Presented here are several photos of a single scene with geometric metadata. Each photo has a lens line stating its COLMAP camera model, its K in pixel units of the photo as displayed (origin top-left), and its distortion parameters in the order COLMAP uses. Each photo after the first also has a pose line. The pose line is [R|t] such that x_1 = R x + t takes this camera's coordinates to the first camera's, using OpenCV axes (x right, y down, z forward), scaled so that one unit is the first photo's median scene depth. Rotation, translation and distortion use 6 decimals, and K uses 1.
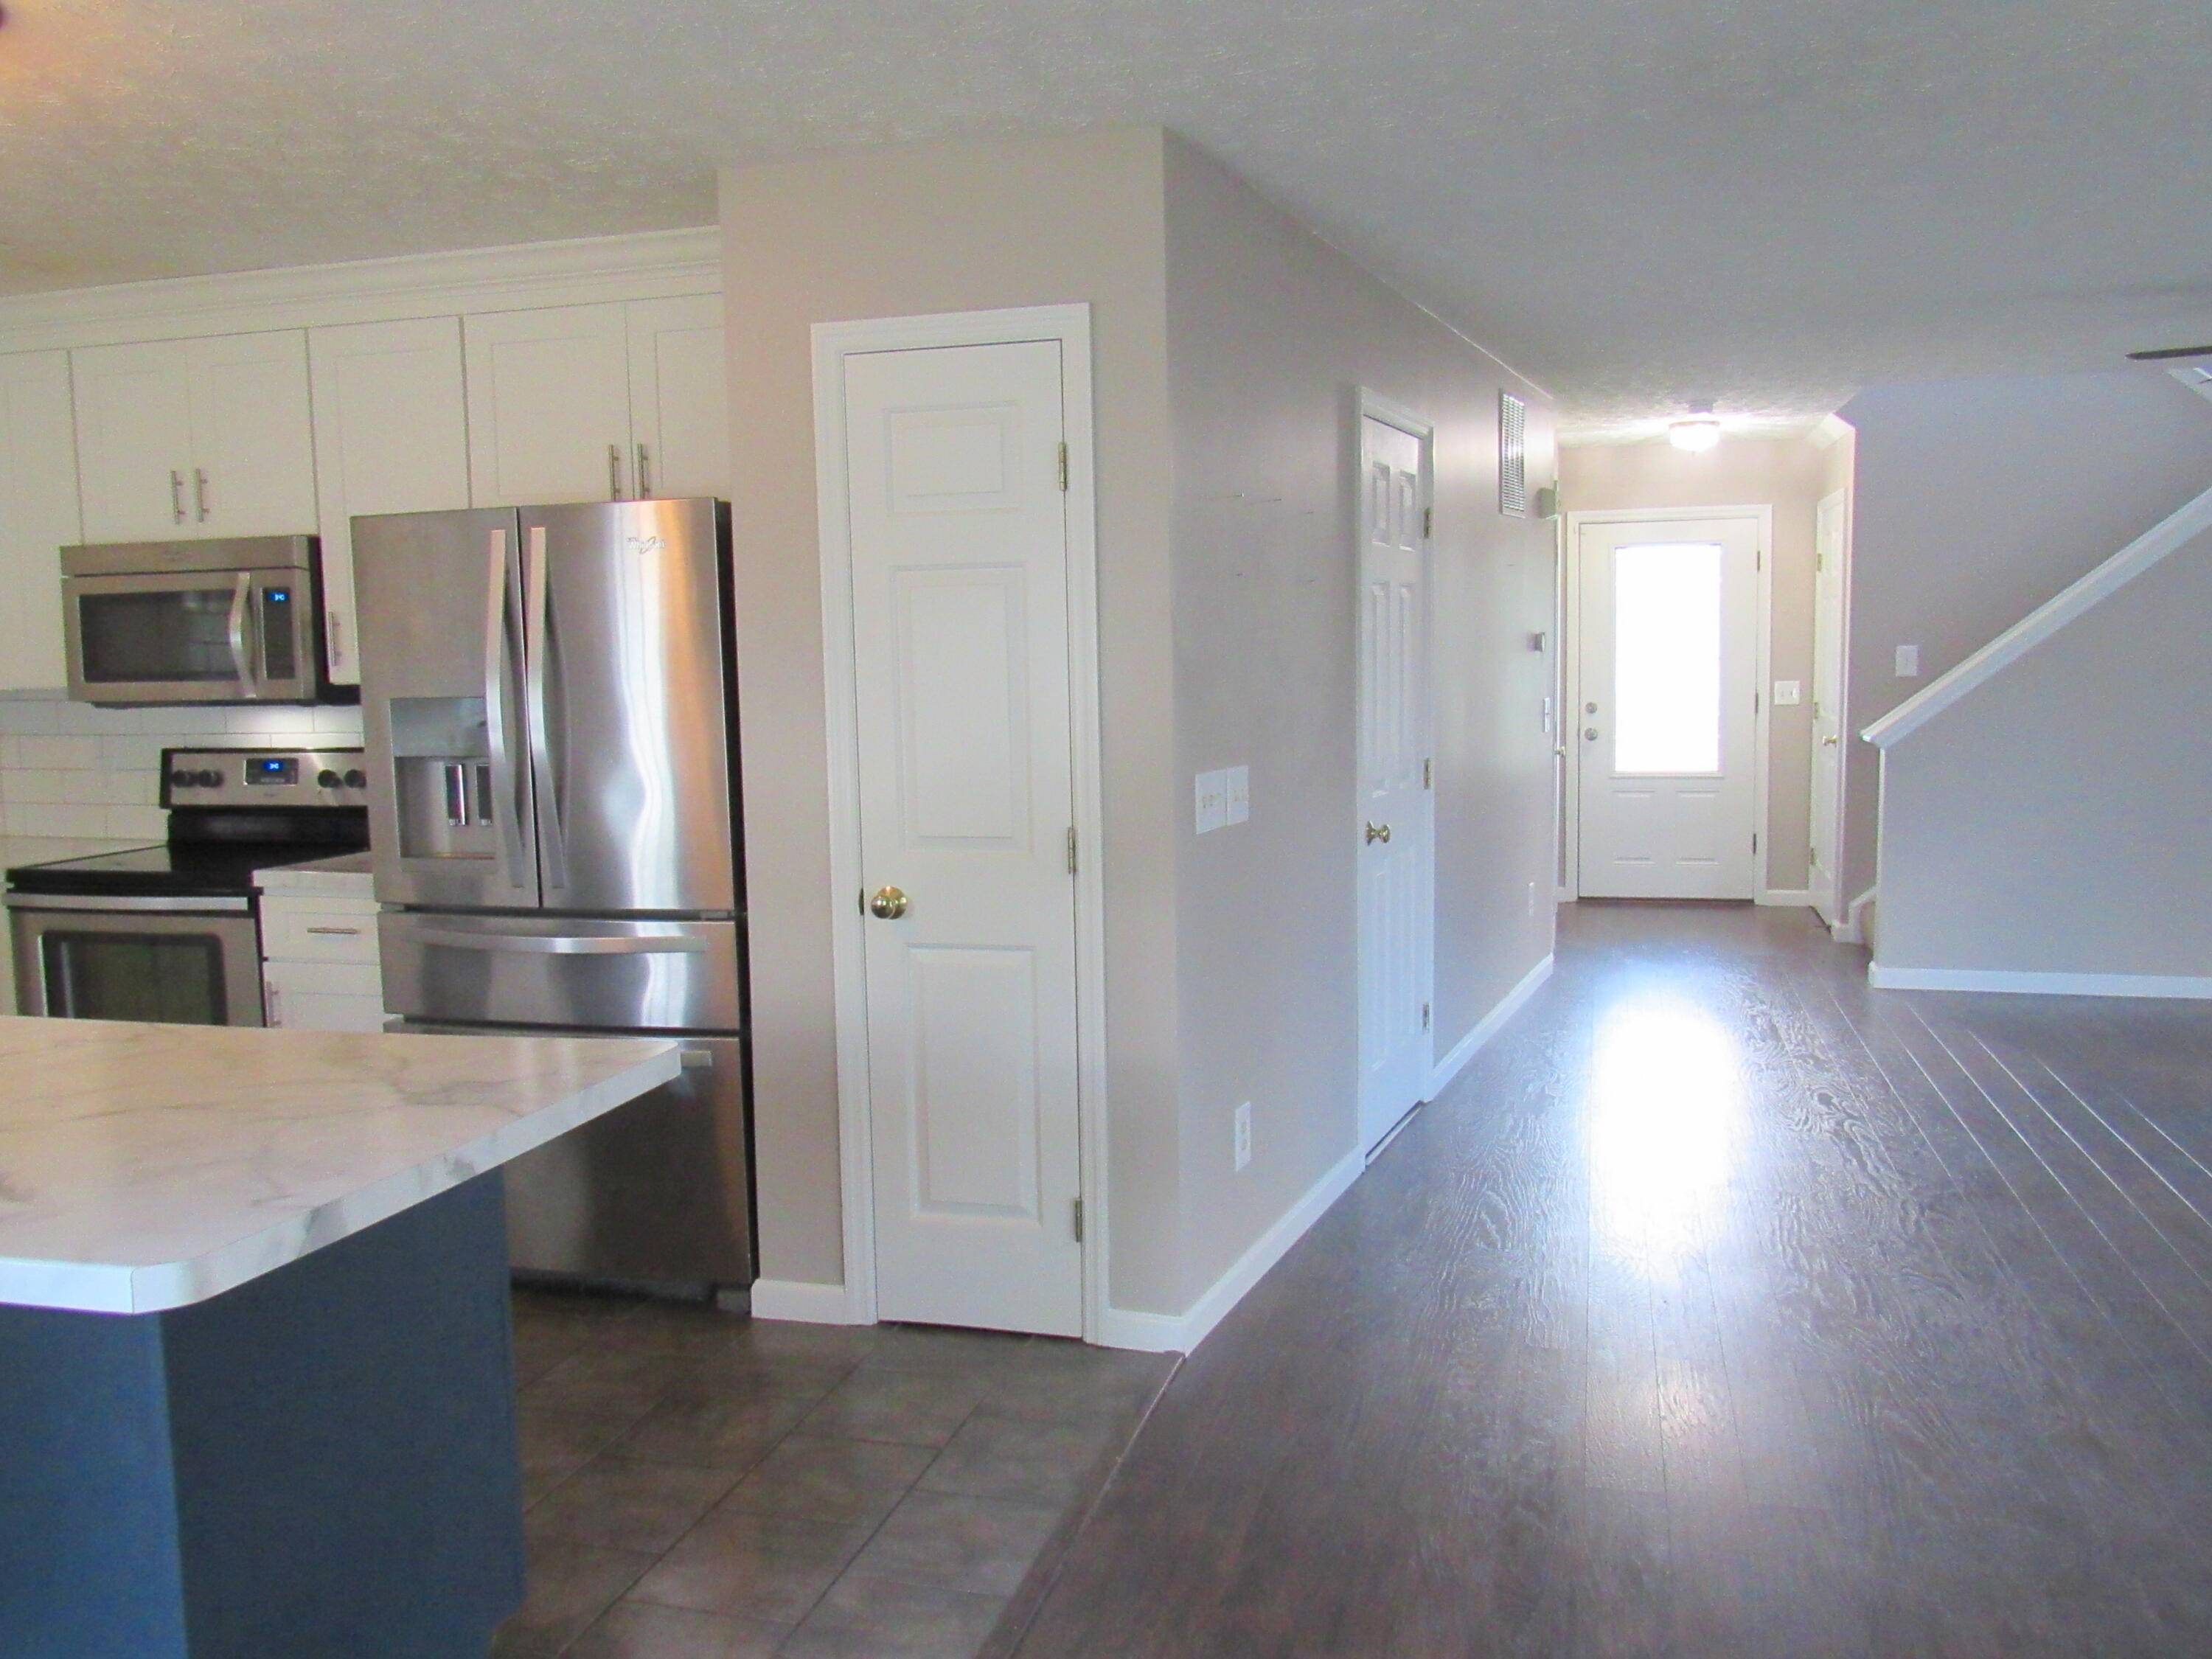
lens RADIAL K [[1796.1, 0, 1141.6], [0, 1796.1, 827.9], [0, 0, 1]] dist [-0.033192, 0.002433]
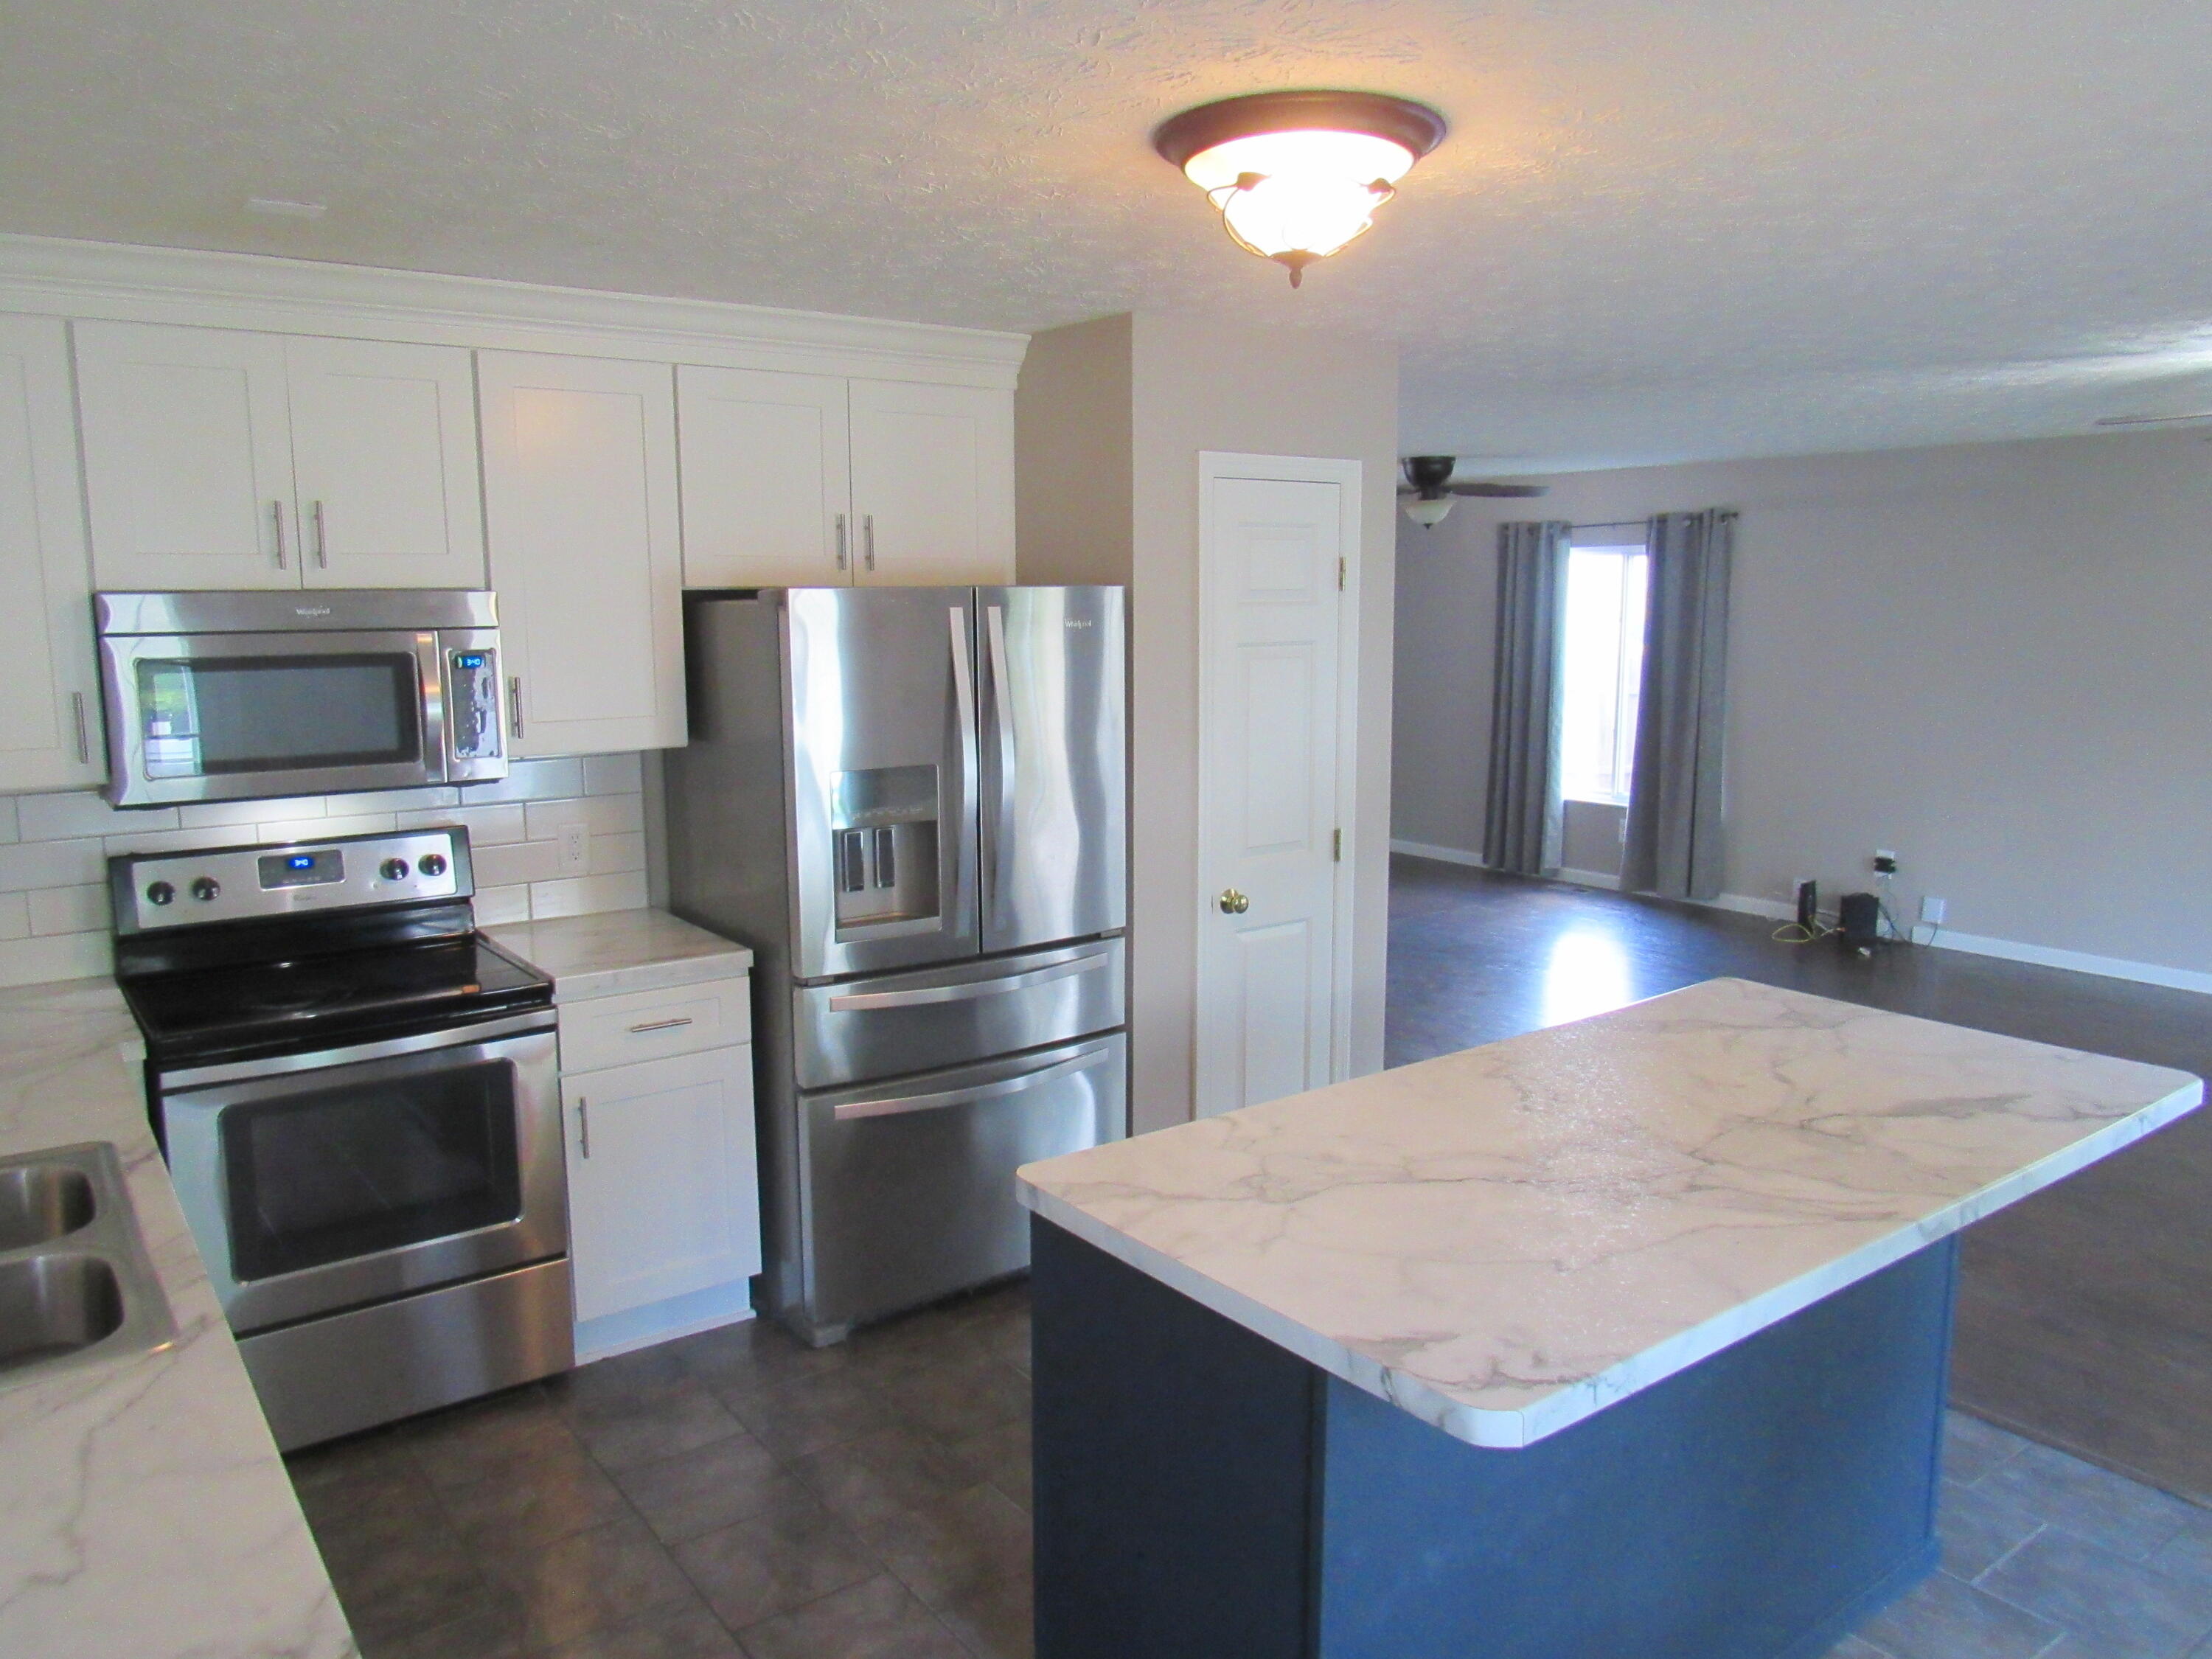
lens RADIAL K [[1578.3, 0, 1106.0], [0, 1578.3, 829.5], [0, 0, 1]] dist [-0.049339, 0.027018]
pose [[0.624979, -0.101984, 0.773951, -0.915381], [0.073420, 0.994714, 0.071786, -0.083827], [-0.777181, 0.011959, 0.629164, 0.298833]]
